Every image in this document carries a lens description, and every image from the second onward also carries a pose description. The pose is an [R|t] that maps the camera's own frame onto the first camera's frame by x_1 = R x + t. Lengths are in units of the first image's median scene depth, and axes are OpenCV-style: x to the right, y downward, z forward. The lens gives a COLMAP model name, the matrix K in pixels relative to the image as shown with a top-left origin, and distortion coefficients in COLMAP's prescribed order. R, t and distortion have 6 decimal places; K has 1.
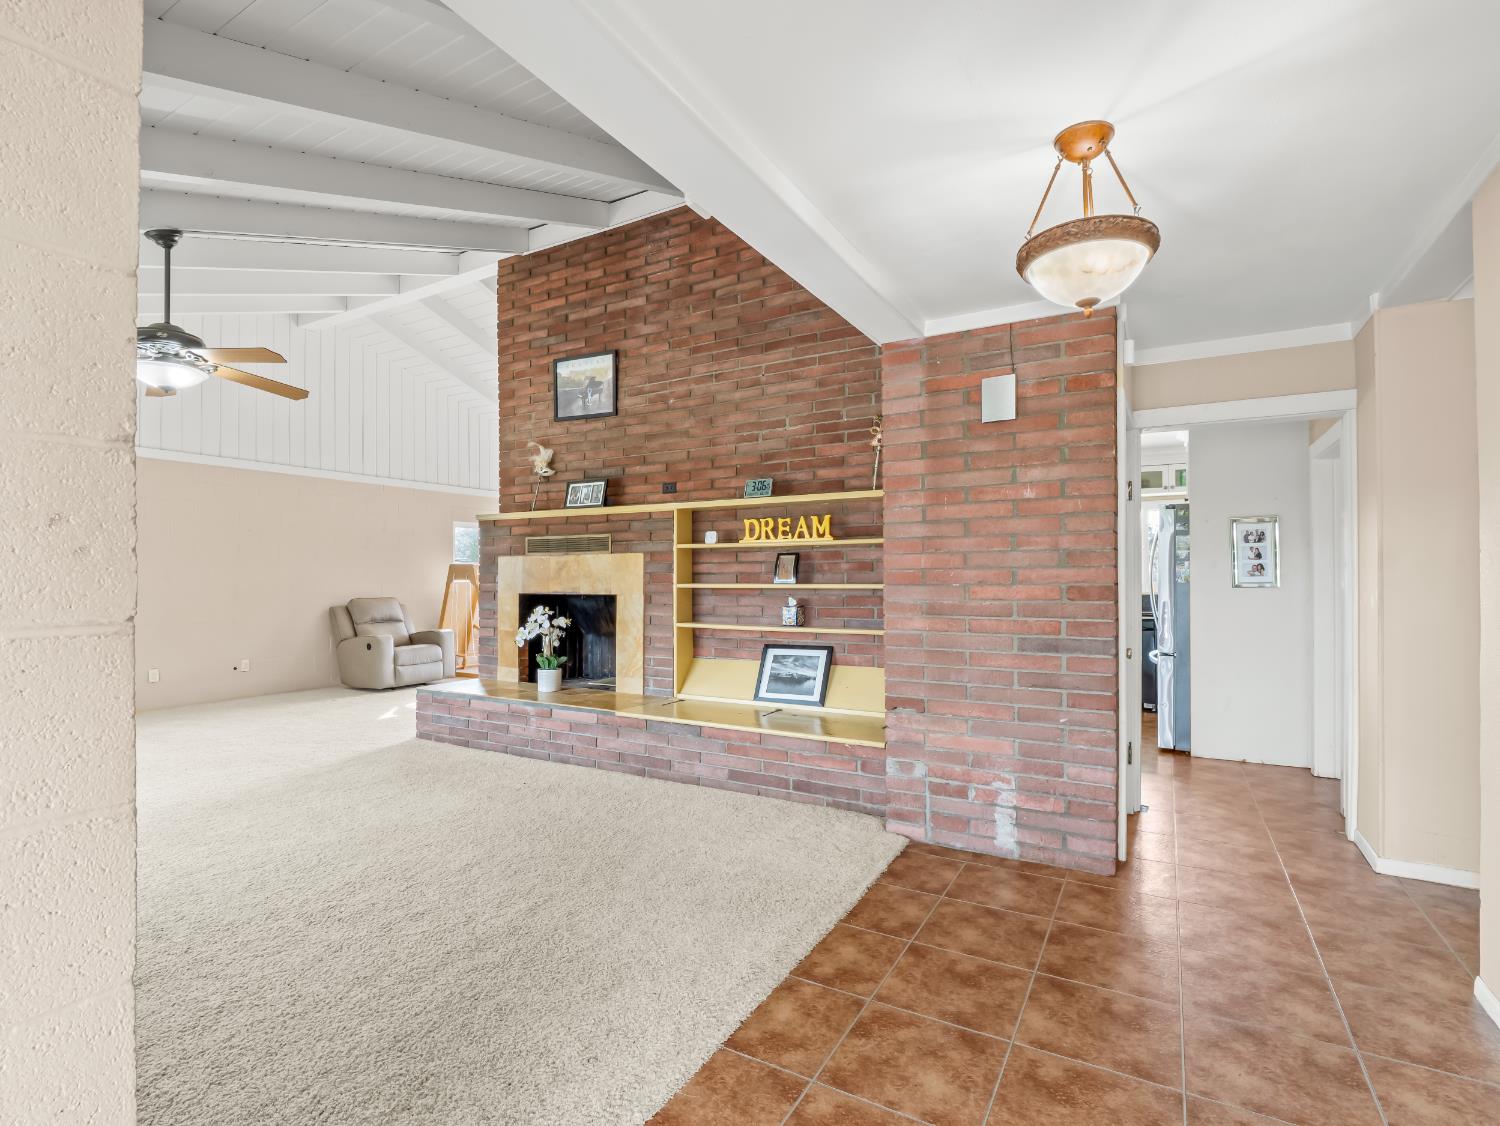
lens RADIAL K [[729.9, 0, 751.2], [0, 729.9, 570.2], [0, 0, 1]] dist [-0.001639, -0.012805]
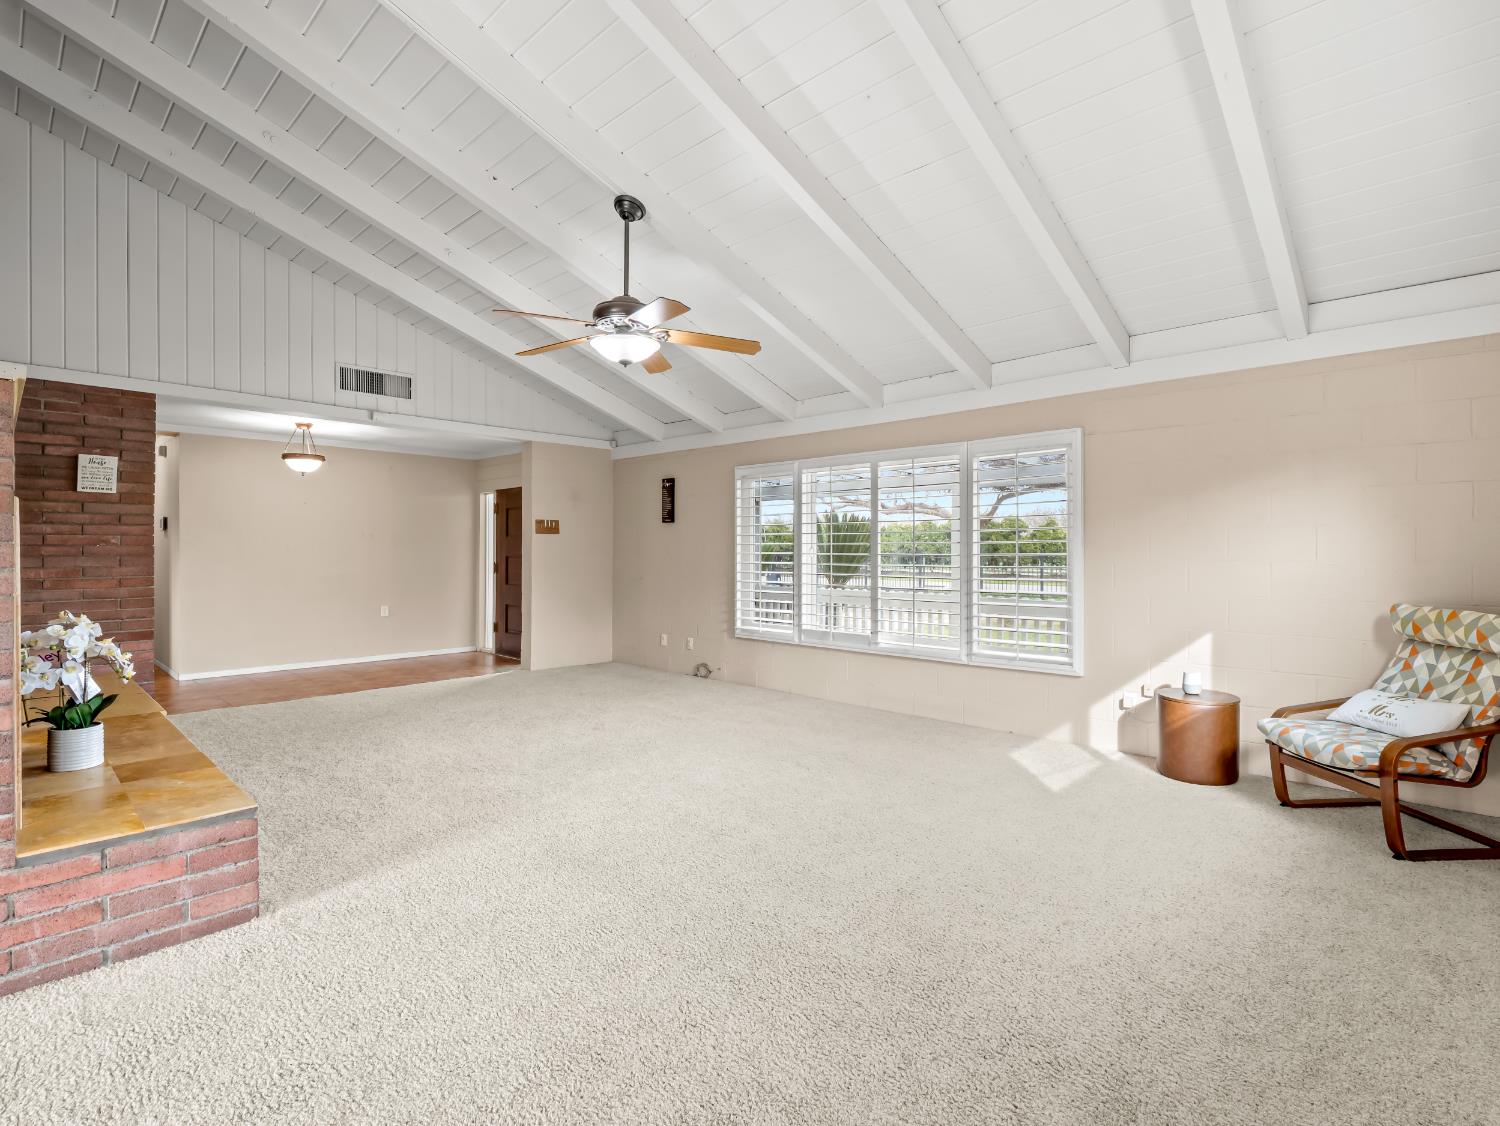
lens RADIAL K [[730.2, 0, 742.9], [0, 730.2, 558.5], [0, 0, 1]] dist [-0.014253, 0.000699]
pose [[-0.968466, -0.002163, 0.249136, -0.893872], [-0.000915, 0.999986, 0.005124, 0.011349], [-0.249144, 0.004735, -0.968455, 1.412853]]
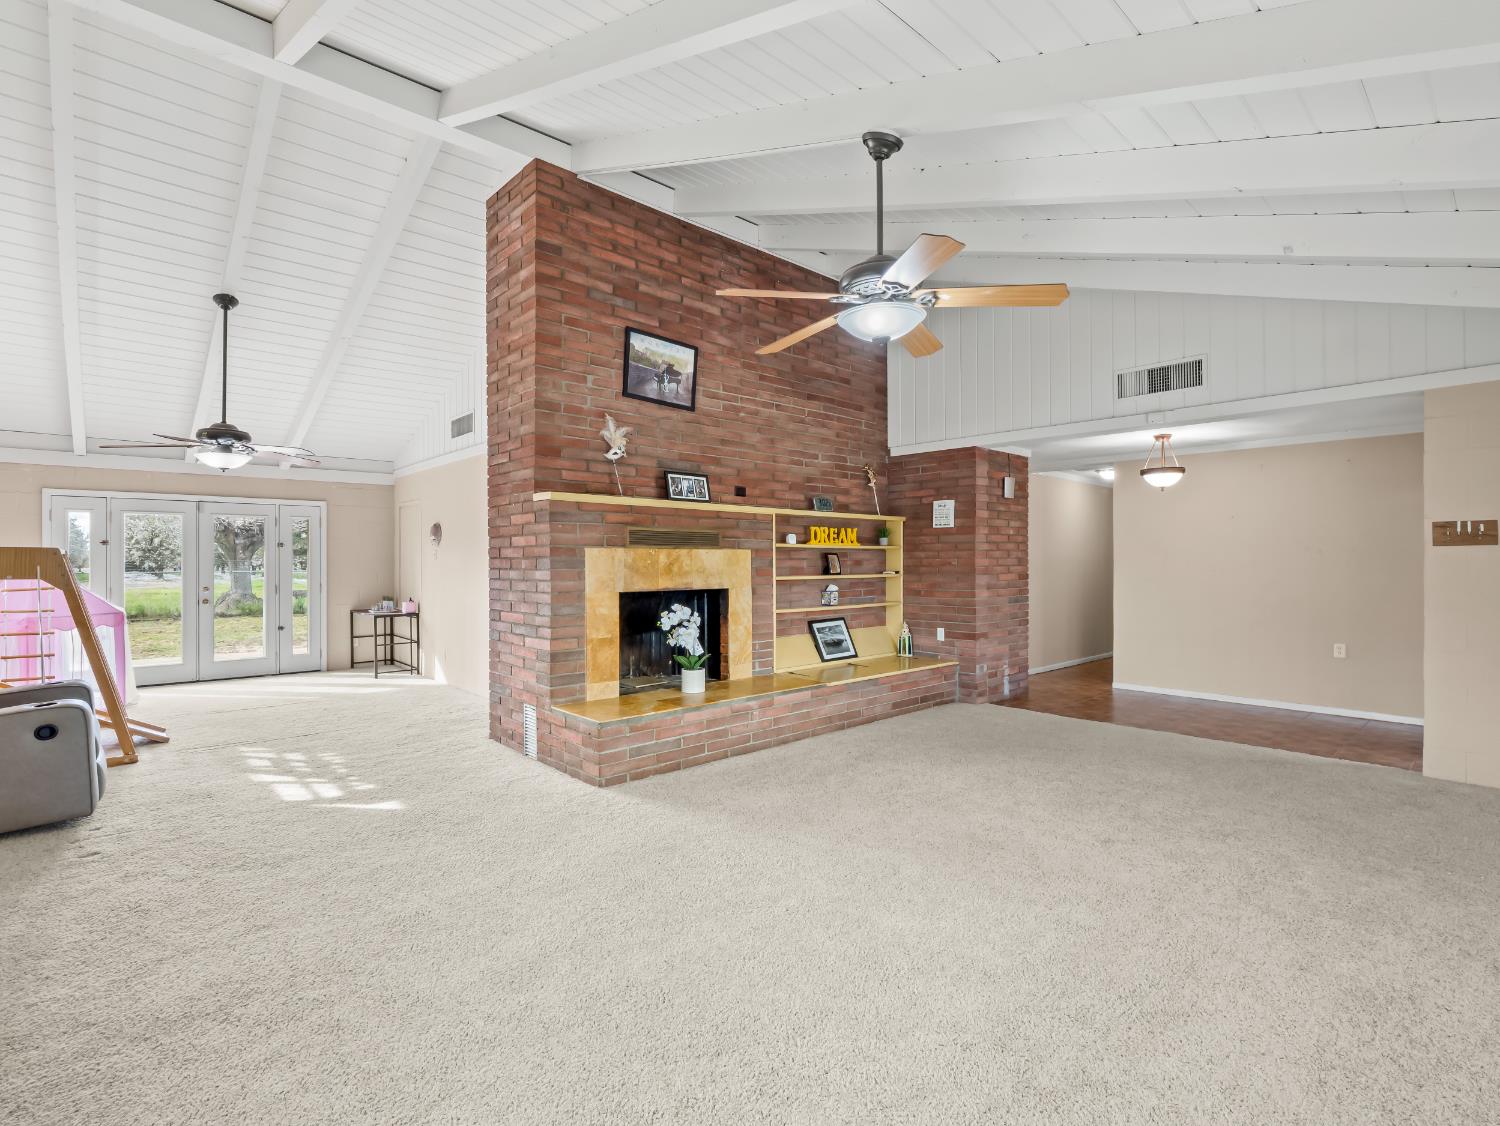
lens RADIAL K [[720.0, 0, 736.1], [0, 720.0, 566.7], [0, 0, 1]] dist [-0.014538, -0.000391]
pose [[0.314236, -0.003066, 0.949340, -1.173633], [-0.006805, 0.999962, 0.005482, -0.003588], [-0.949320, -0.008183, 0.314204, 0.665523]]
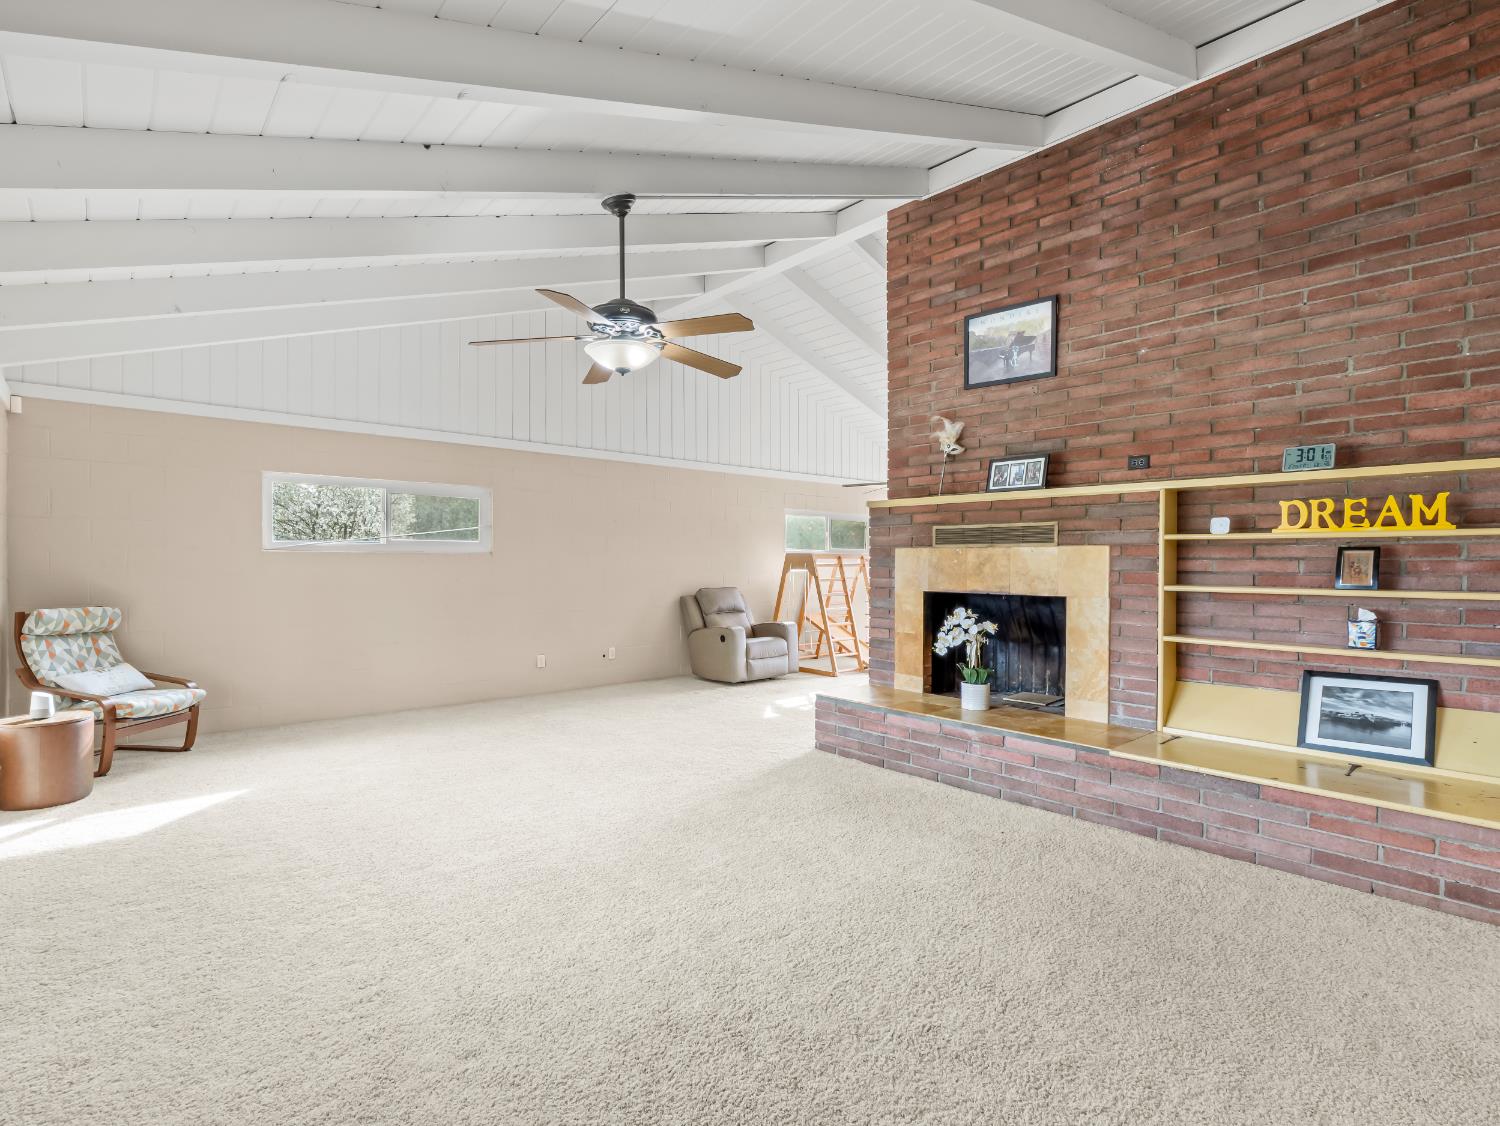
lens RADIAL K [[734.9, 0, 750.5], [0, 734.9, 566.1], [0, 0, 1]] dist [-0.004509, -0.010967]
pose [[0.949123, 0.008656, -0.314786, -0.262129], [-0.003307, 0.999841, 0.017520, -0.013548], [0.314888, -0.015588, 0.949001, 0.117418]]
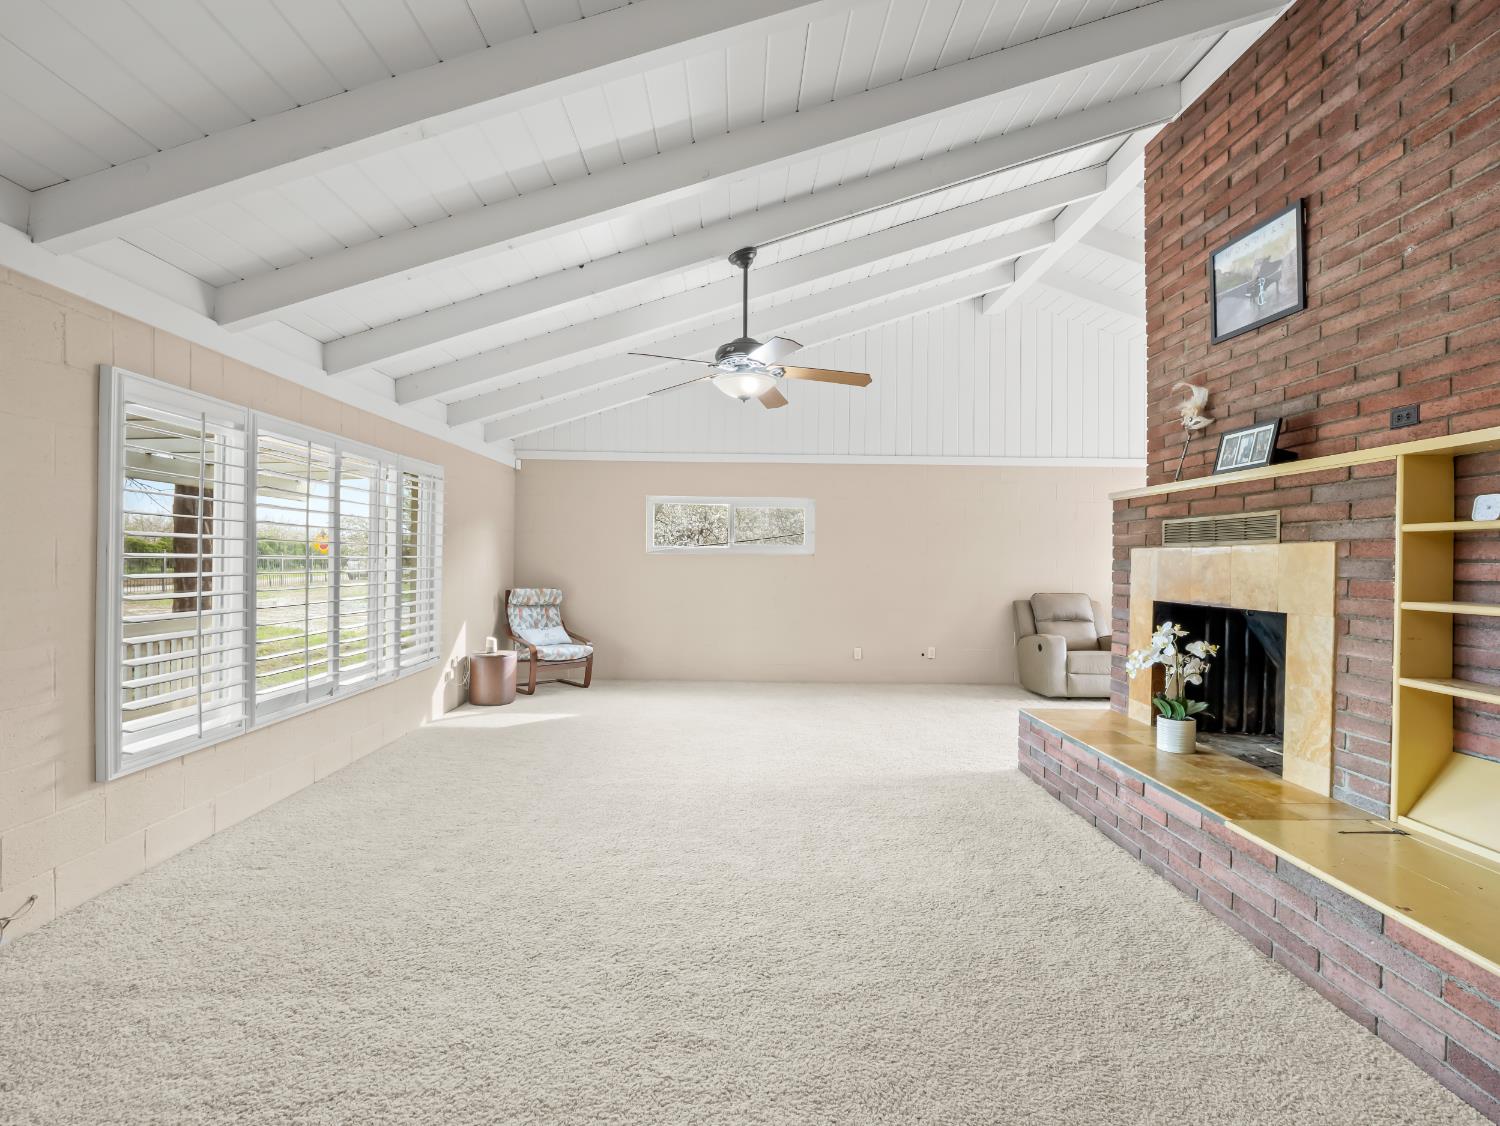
lens RADIAL K [[730.2, 0, 742.9], [0, 730.2, 558.5], [0, 0, 1]] dist [-0.014253, 0.000699]
pose [[0.502653, 0.006424, -0.864464, 0.099017], [-0.004086, 0.999979, 0.005056, -0.011719], [0.864479, 0.000991, 0.502669, 0.330946]]
